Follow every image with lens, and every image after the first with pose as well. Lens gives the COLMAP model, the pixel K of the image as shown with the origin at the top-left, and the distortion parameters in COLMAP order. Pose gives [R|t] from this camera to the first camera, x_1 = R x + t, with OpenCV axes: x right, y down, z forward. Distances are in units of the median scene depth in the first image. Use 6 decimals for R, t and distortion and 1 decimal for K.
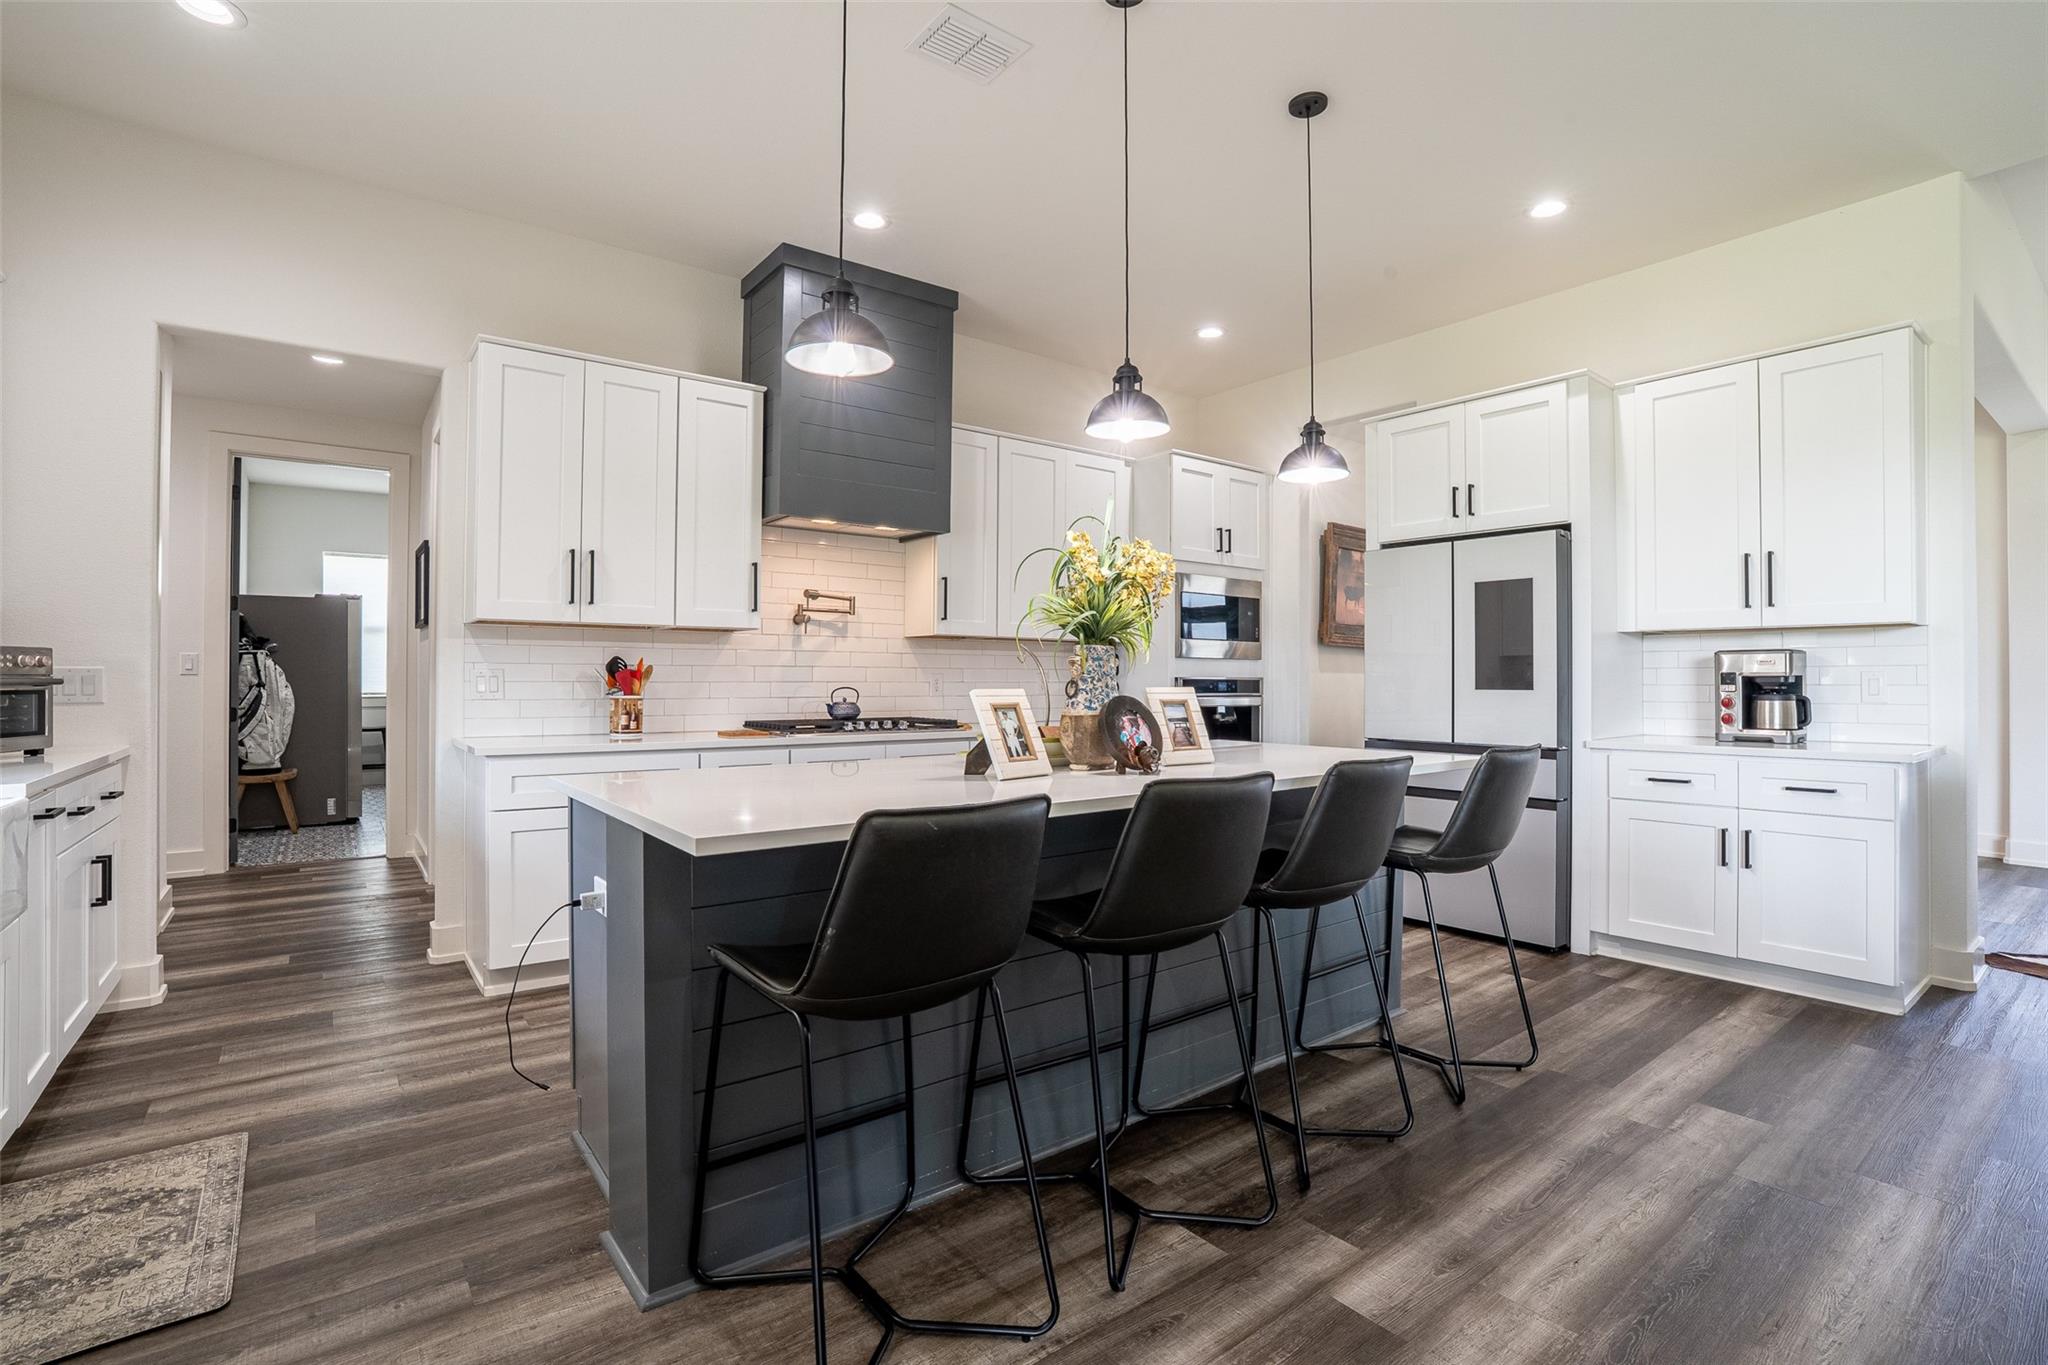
lens RADIAL K [[949.2, 0, 1026.7], [0, 949.2, 680.0], [0, 0, 1]] dist [-0.065996, 0.020142]
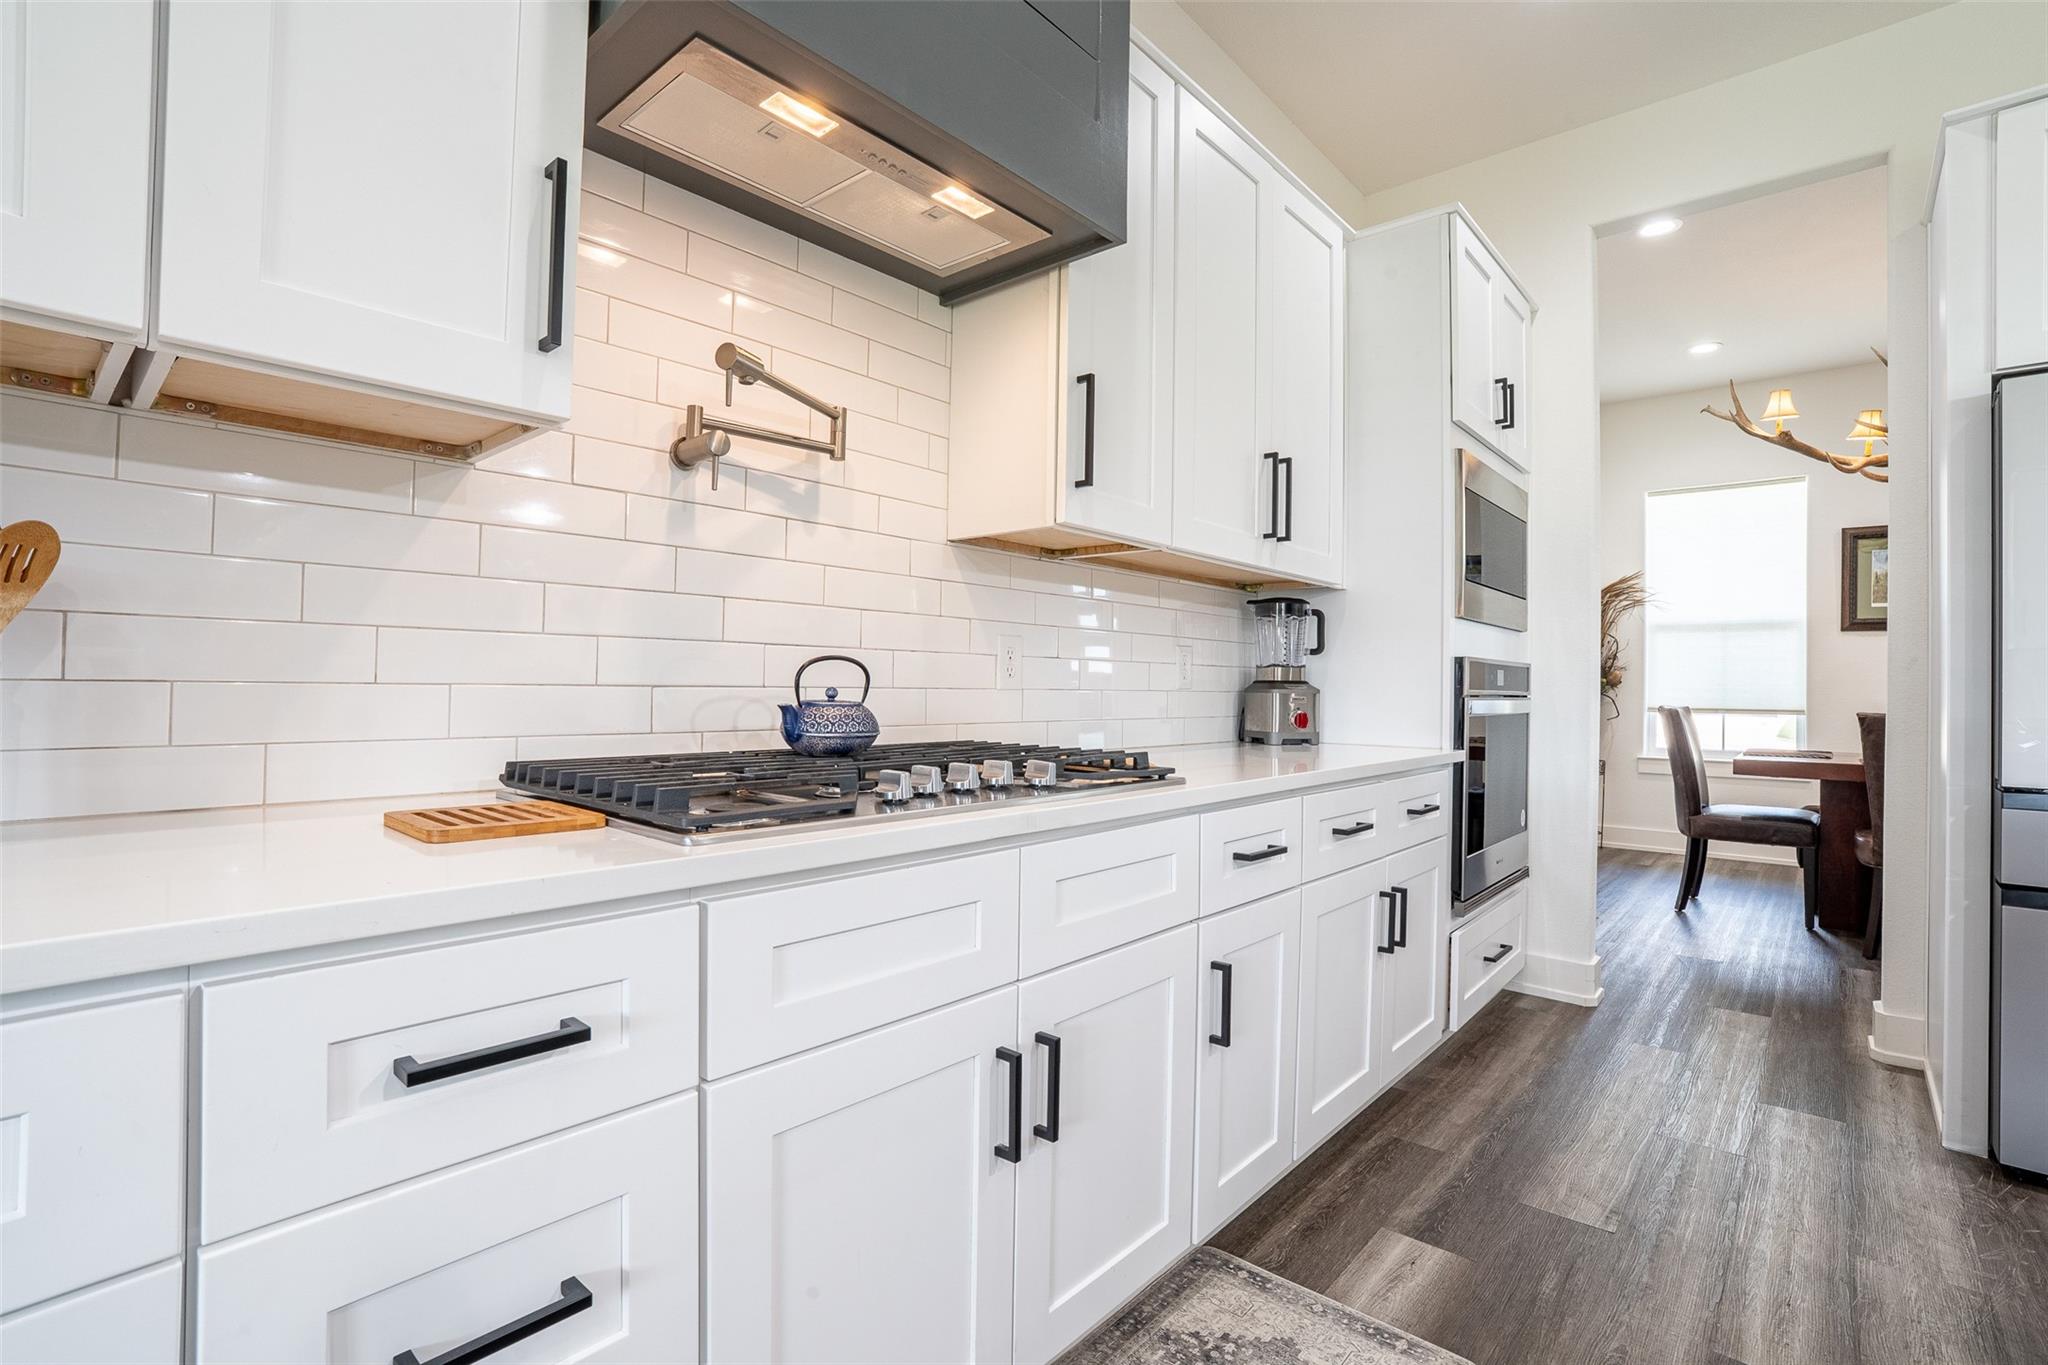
lens RADIAL K [[949.2, 0, 1018.8], [0, 949.2, 681.4], [0, 0, 1]] dist [-0.065996, 0.020142]
pose [[0.982411, 0.011965, 0.186345, -0.185500], [-0.011396, 0.999927, -0.004125, 0.016549], [-0.186381, 0.001929, 0.982476, 0.645789]]
